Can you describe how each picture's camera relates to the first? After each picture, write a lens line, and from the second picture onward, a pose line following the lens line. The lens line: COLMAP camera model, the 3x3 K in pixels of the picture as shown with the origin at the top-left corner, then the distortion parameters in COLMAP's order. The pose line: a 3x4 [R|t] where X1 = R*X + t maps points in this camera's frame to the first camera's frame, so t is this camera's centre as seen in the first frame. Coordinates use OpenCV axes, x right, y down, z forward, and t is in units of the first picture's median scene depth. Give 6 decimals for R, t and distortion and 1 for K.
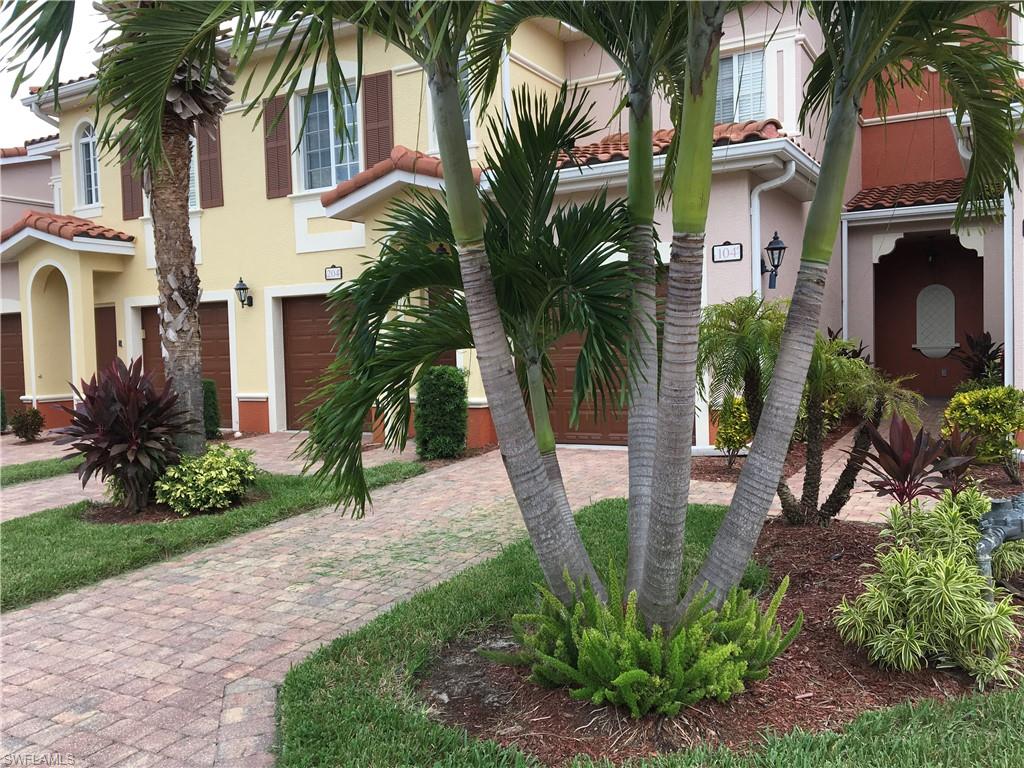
lens RADIAL K [[862.9, 0, 512.0], [0, 862.9, 384.0], [0, 0, 1]] dist [0.033090, 0.004350]
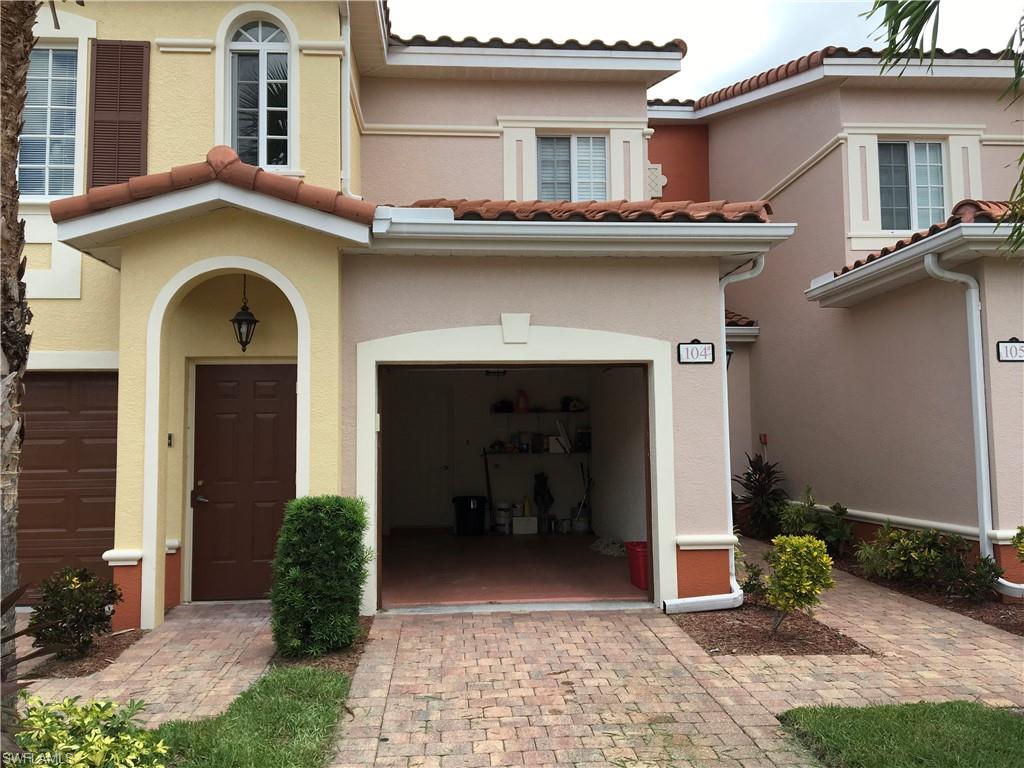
lens RADIAL K [[843.4, 0, 512.0], [0, 843.4, 384.0], [0, 0, 1]] dist [0.009402, -0.001468]
pose [[0.823706, 0.059905, 0.563843, -0.239035], [0.012144, 0.992312, -0.123167, -0.018928], [-0.566886, 0.108301, 0.816646, 0.318021]]
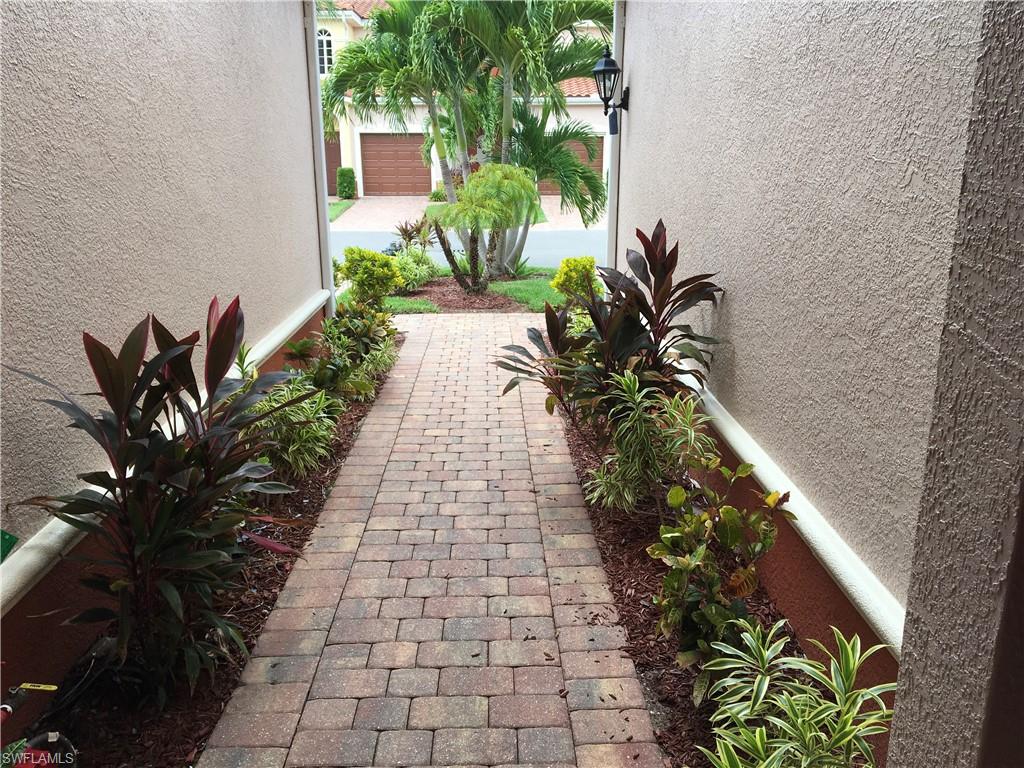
lens RADIAL K [[862.9, 0, 512.0], [0, 862.9, 384.0], [0, 0, 1]] dist [0.033090, 0.004350]
pose [[0.837903, -0.125527, 0.531189, -0.961583], [-0.013261, 0.968226, 0.249724, -0.035639], [-0.545659, -0.216288, 0.809615, -1.397890]]
